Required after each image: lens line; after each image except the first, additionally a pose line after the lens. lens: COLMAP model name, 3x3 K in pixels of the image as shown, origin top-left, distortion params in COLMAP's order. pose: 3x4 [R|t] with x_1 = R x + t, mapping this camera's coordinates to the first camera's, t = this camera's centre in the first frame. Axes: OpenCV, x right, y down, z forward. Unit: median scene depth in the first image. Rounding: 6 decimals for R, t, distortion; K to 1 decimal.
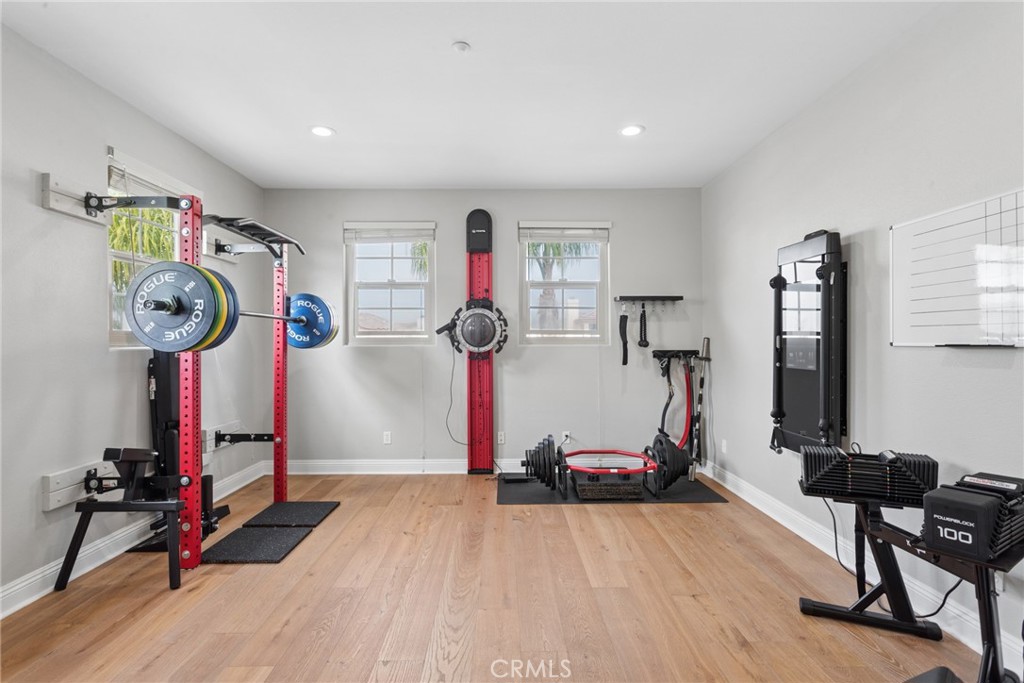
lens RADIAL K [[509.3, 0, 509.8], [0, 509.3, 339.1], [0, 0, 1]] dist [-0.001143, -0.000070]
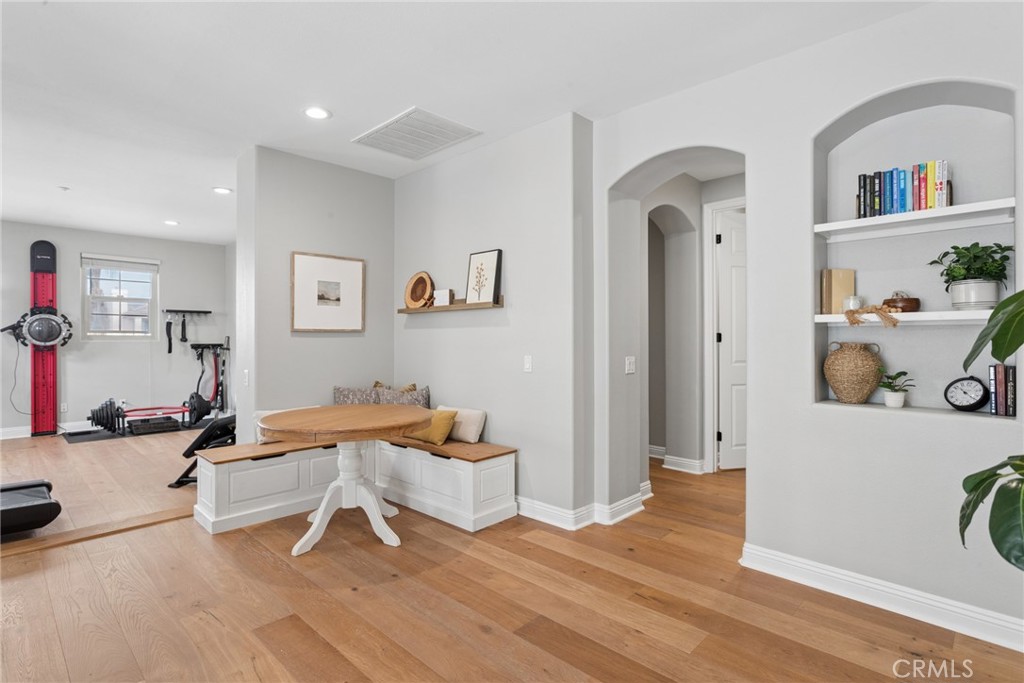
lens RADIAL K [[509.3, 0, 517.5], [0, 509.3, 339.6], [0, 0, 1]] dist [-0.001143, -0.000070]
pose [[0.703870, 0.001807, 0.710326, -0.135993], [-0.004730, 0.999987, 0.002142, -0.000100], [-0.710313, -0.004867, 0.703869, -0.870503]]
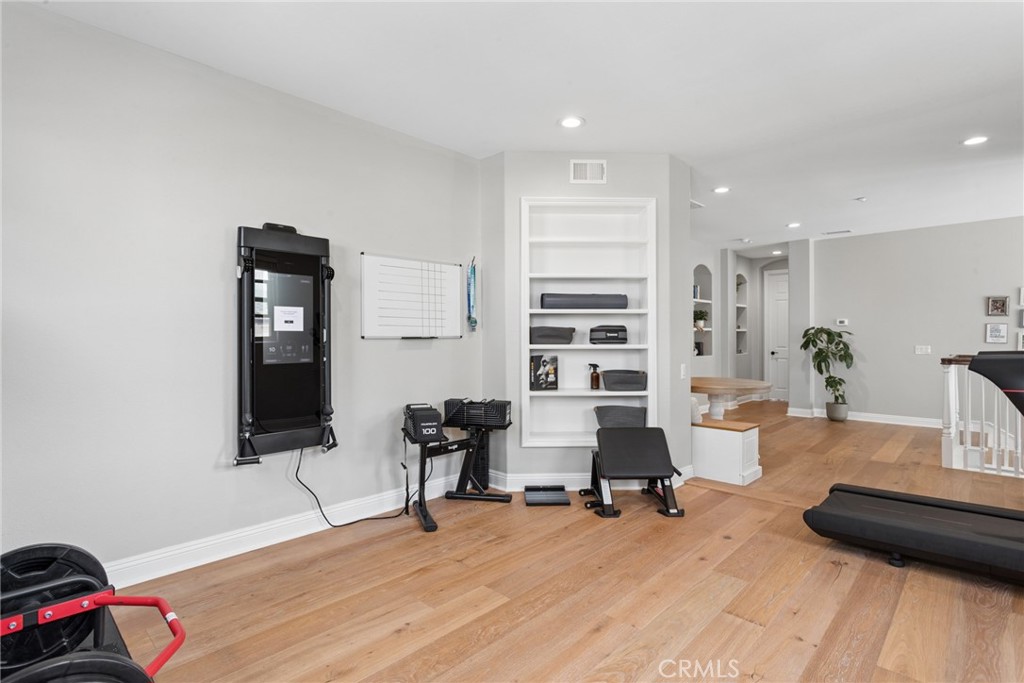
lens RADIAL K [[509.3, 0, 507.0], [0, 509.3, 340.4], [0, 0, 1]] dist [-0.001143, -0.000070]
pose [[-0.710342, -0.003830, 0.703846, -0.471591], [-0.001669, 0.999992, 0.003757, 0.011731], [-0.703854, 0.001494, -0.710343, 1.614007]]
